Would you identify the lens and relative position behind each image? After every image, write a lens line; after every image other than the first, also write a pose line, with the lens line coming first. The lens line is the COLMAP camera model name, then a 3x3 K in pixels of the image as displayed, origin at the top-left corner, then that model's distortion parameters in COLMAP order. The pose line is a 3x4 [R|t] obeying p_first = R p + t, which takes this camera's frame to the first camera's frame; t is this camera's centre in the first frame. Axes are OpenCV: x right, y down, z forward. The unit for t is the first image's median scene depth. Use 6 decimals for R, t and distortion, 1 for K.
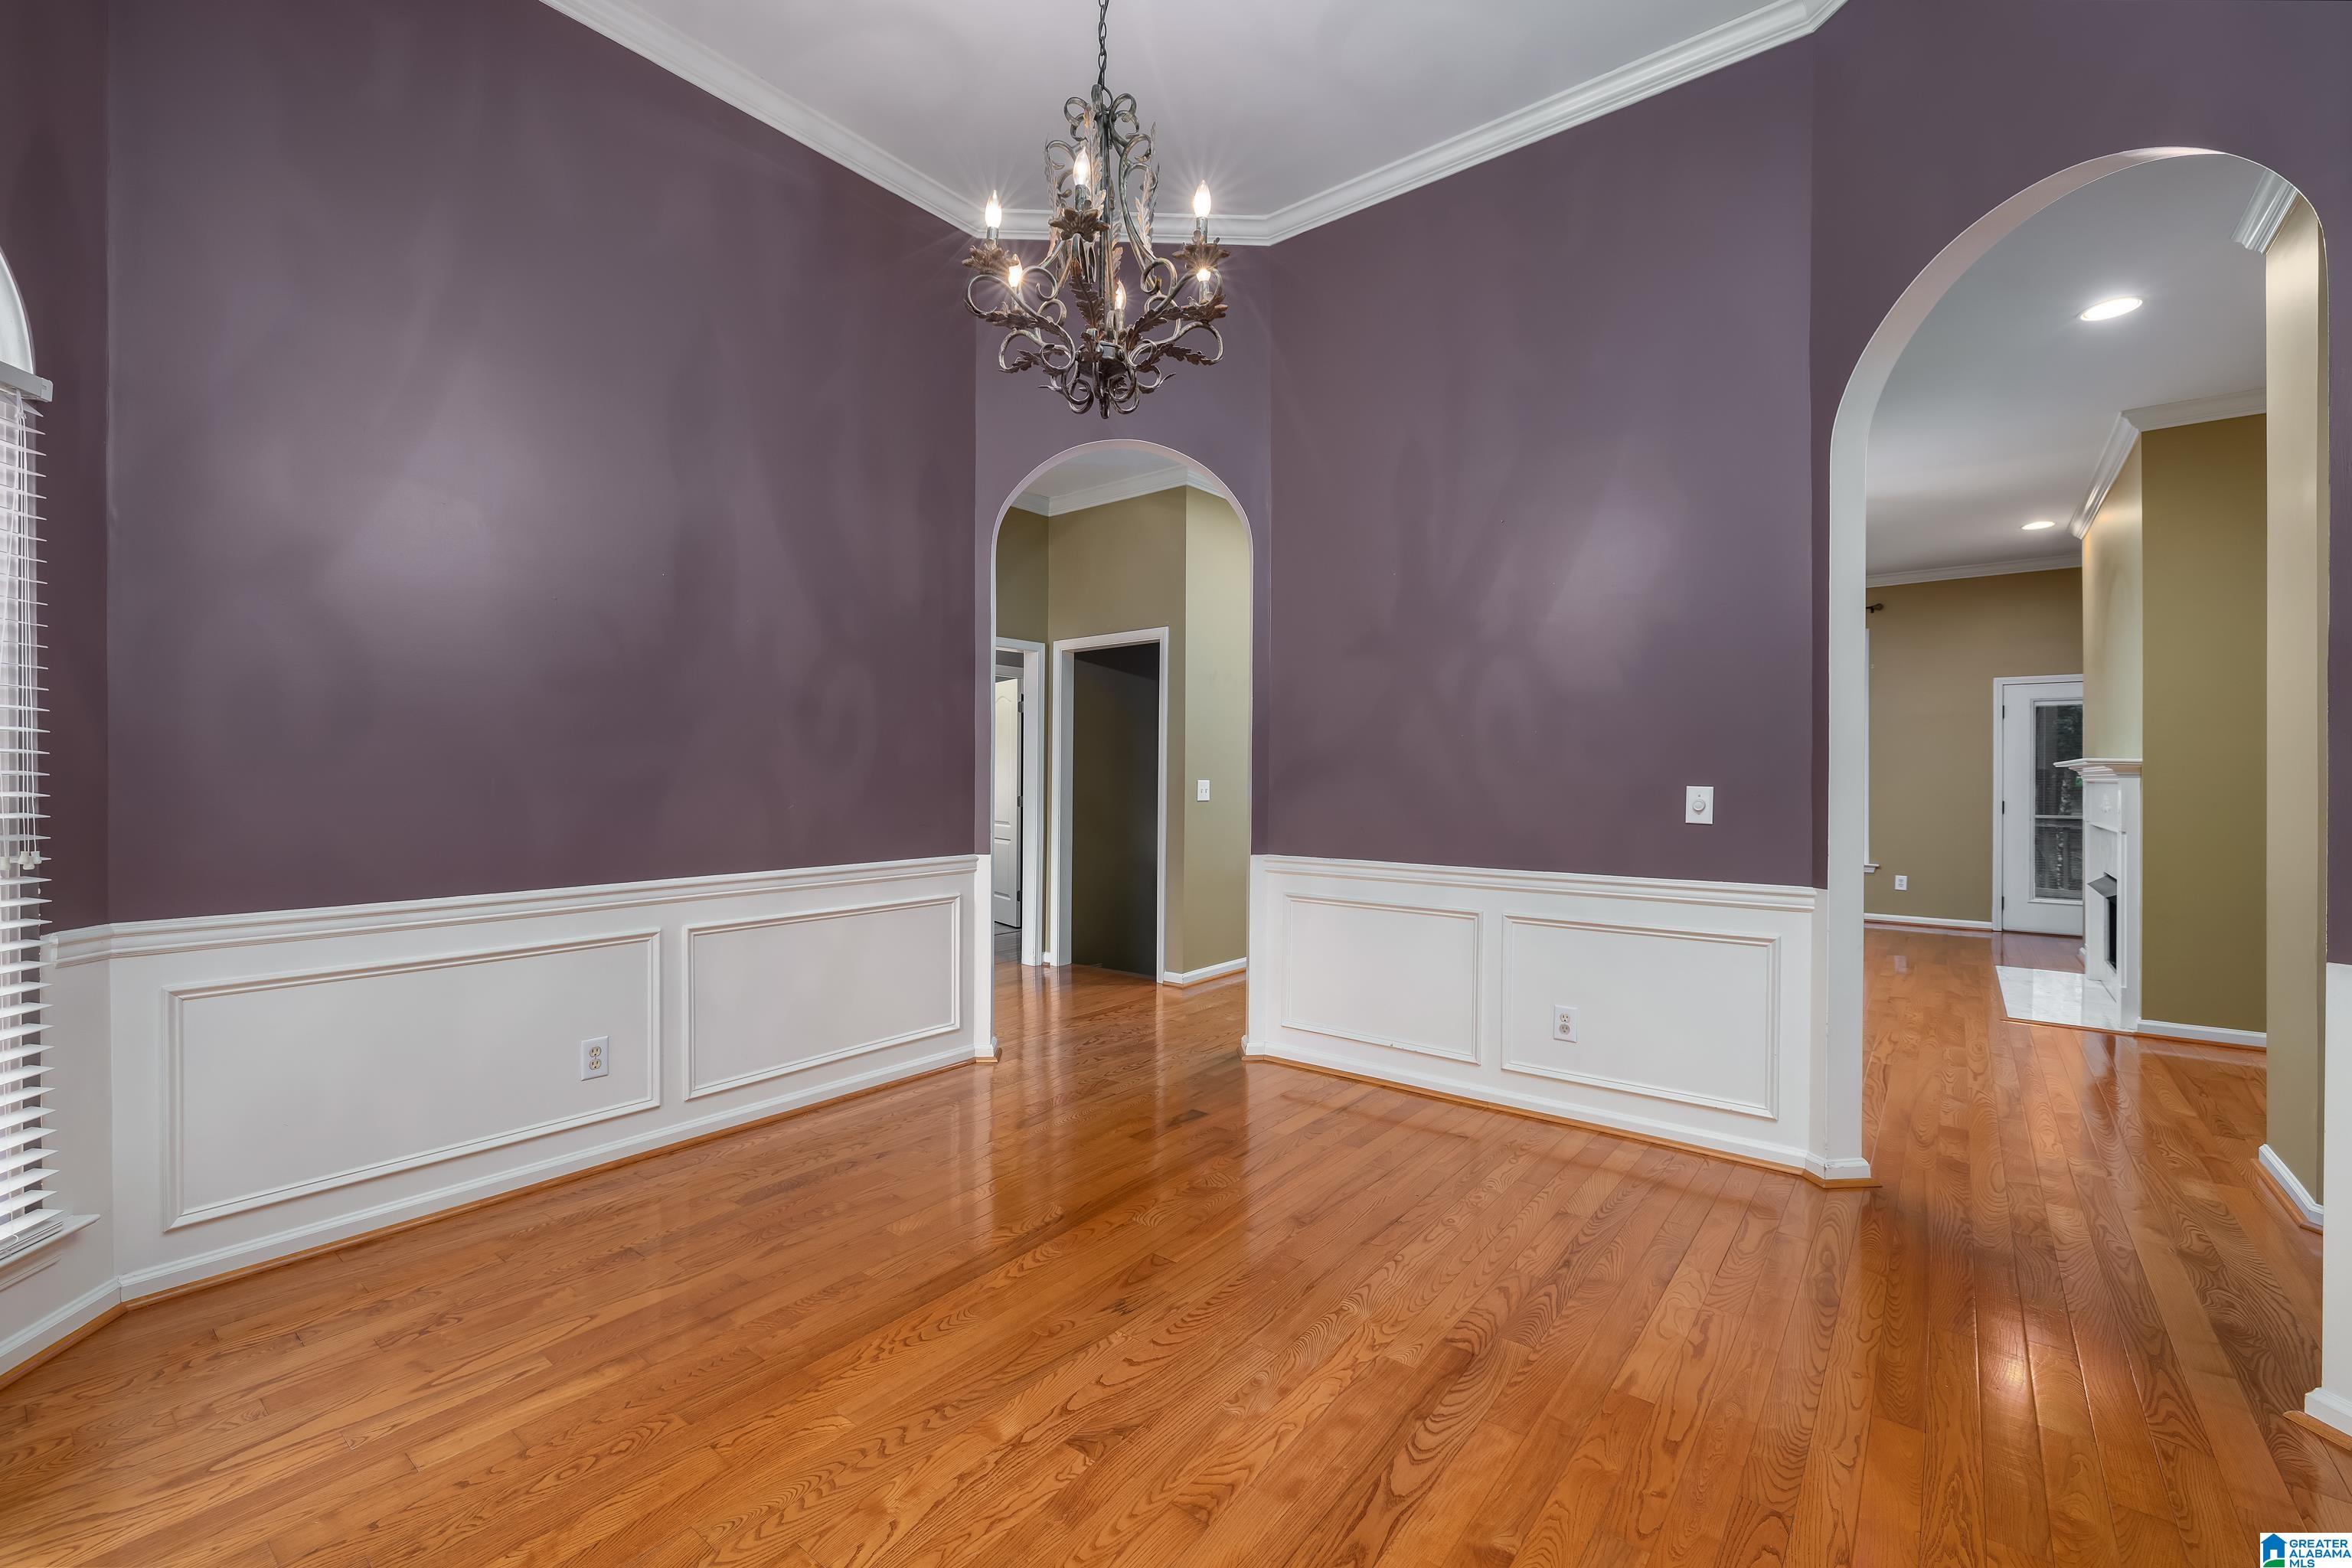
lens RADIAL K [[988.1, 0, 1174.9], [0, 988.1, 775.2], [0, 0, 1]] dist [0.001510, -0.000040]
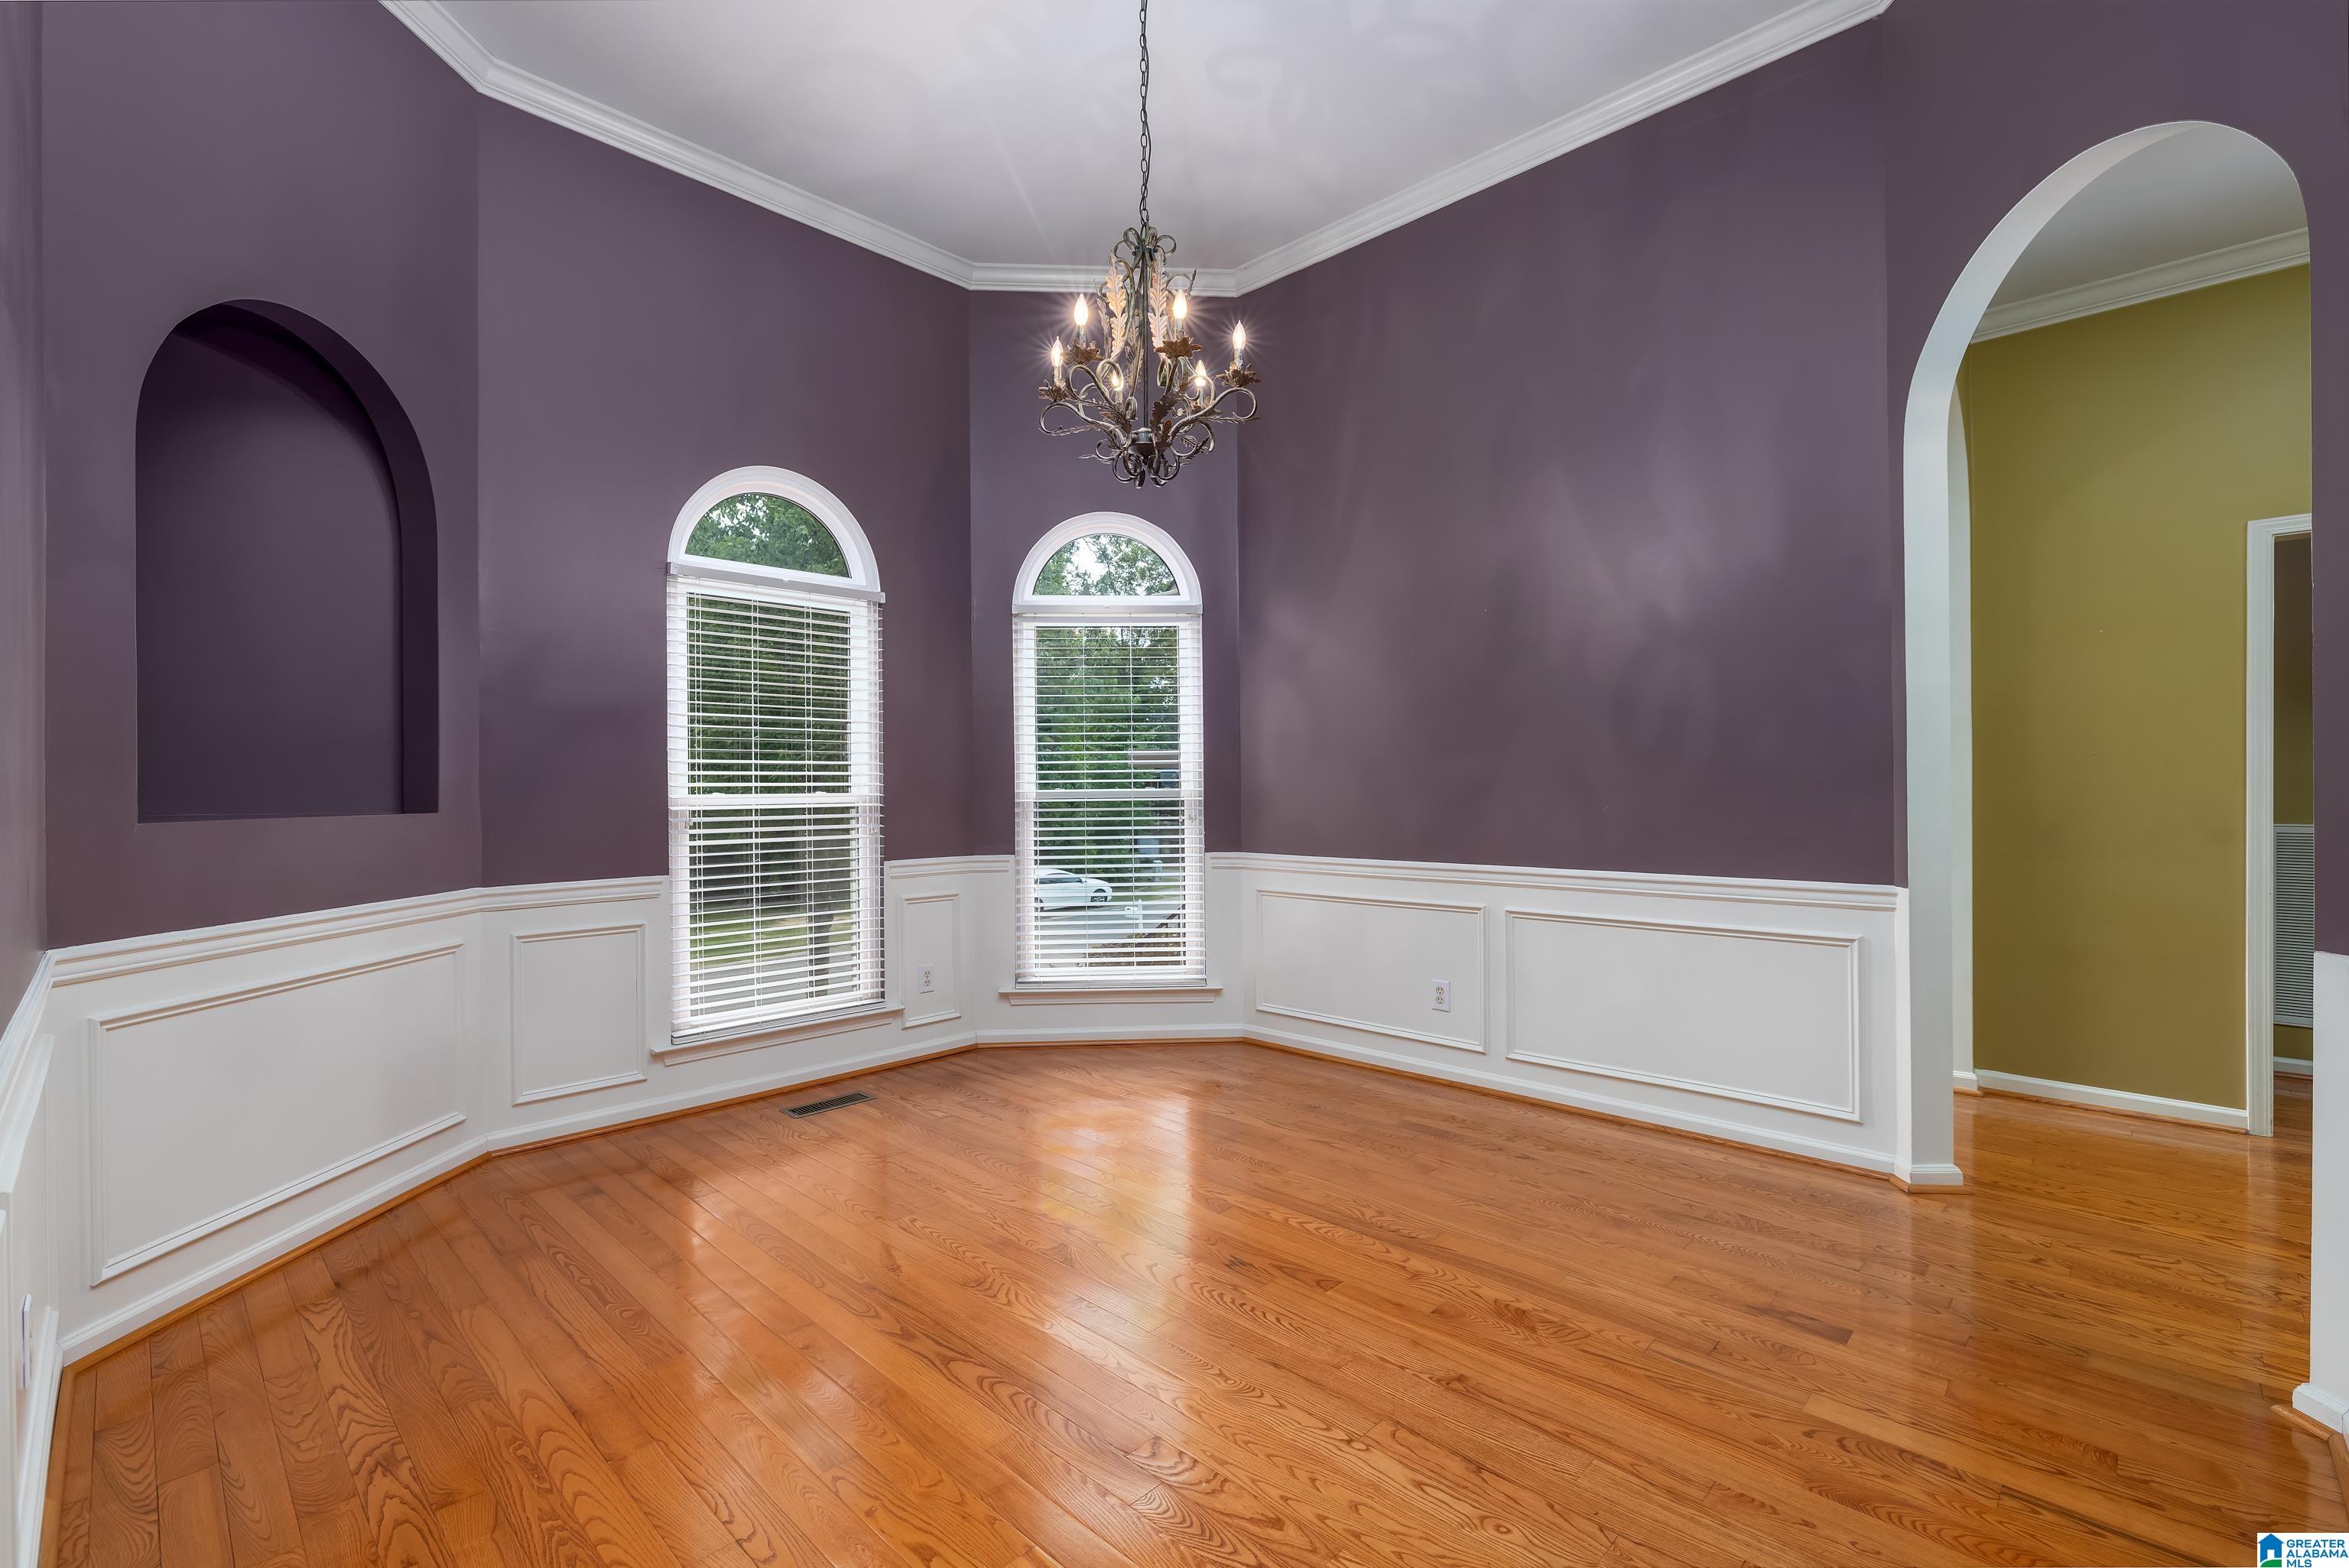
lens RADIAL K [[1078.7, 0, 1172.8], [0, 1078.7, 787.4], [0, 0, 1]] dist [0.000600, 0.000010]
pose [[-0.113958, 0.002266, -0.993483, 0.865743], [0.006865, 0.999975, 0.001493, 0.007516], [0.993462, -0.006650, -0.113970, 0.814595]]
